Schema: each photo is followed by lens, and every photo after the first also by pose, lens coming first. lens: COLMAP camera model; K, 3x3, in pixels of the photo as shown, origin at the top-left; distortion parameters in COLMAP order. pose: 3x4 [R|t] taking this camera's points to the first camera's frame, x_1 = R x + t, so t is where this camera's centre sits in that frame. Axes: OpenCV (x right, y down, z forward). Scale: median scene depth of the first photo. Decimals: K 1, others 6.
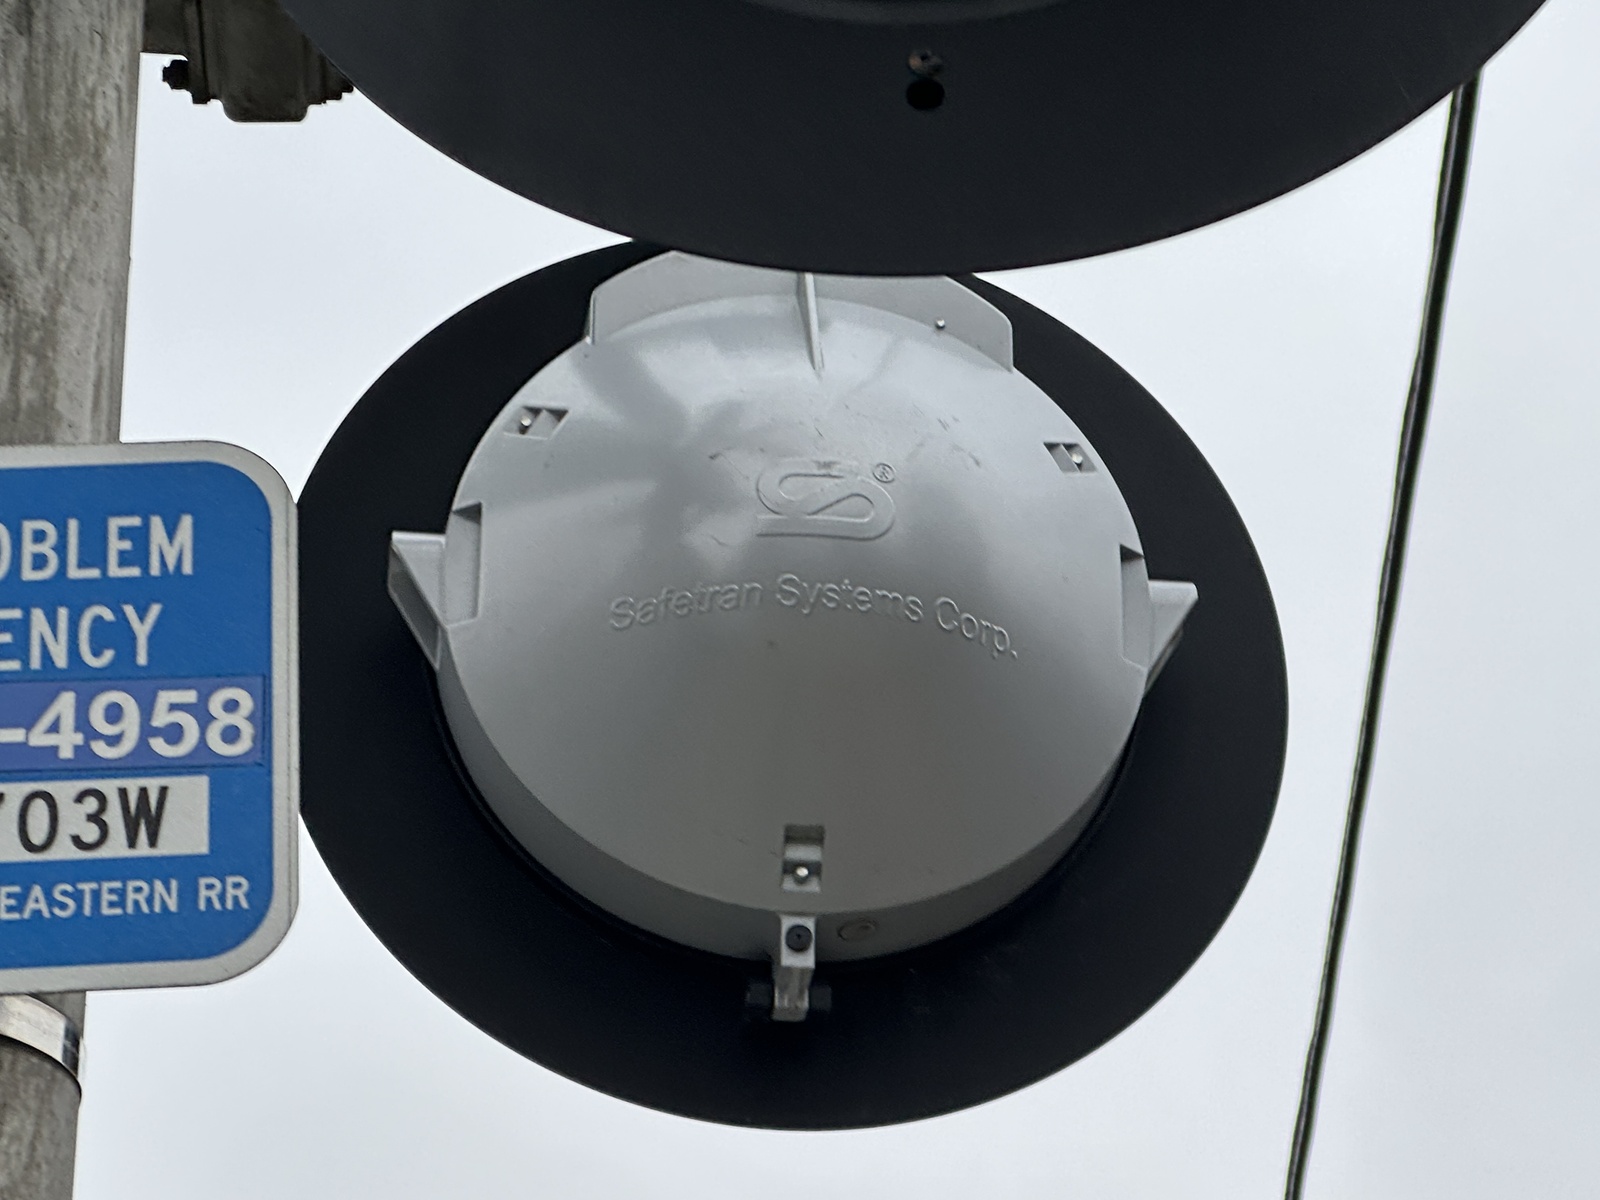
lens RADIAL K [[4605.3, 0, 800.0], [0, 4605.3, 600.0], [0, 0, 1]] dist [0.170174, 1.411258]
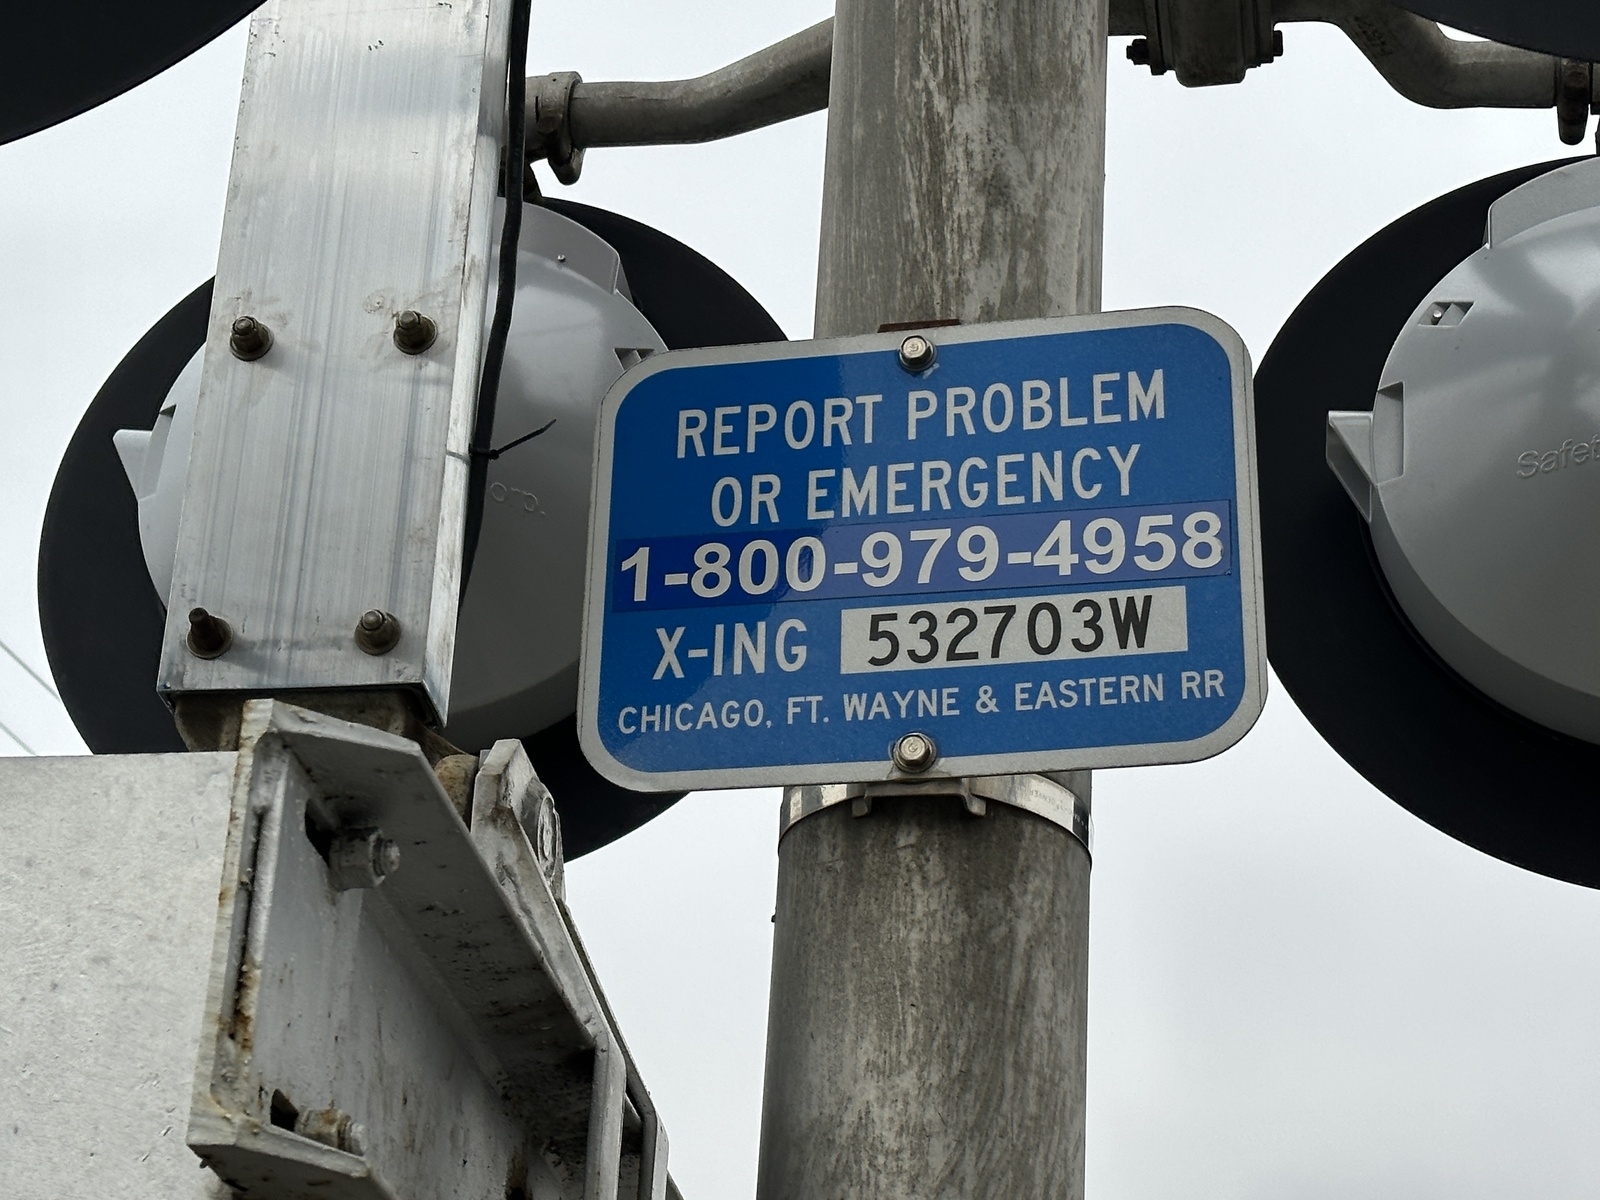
lens RADIAL K [[3299.6, 0, 800.0], [0, 3299.6, 600.0], [0, 0, 1]] dist [0.243133, -2.902505]
pose [[0.970641, -0.037589, -0.237577, -0.023505], [0.038546, 0.999257, -0.000615, 0.037675], [0.237423, -0.008561, 0.971369, 0.161014]]
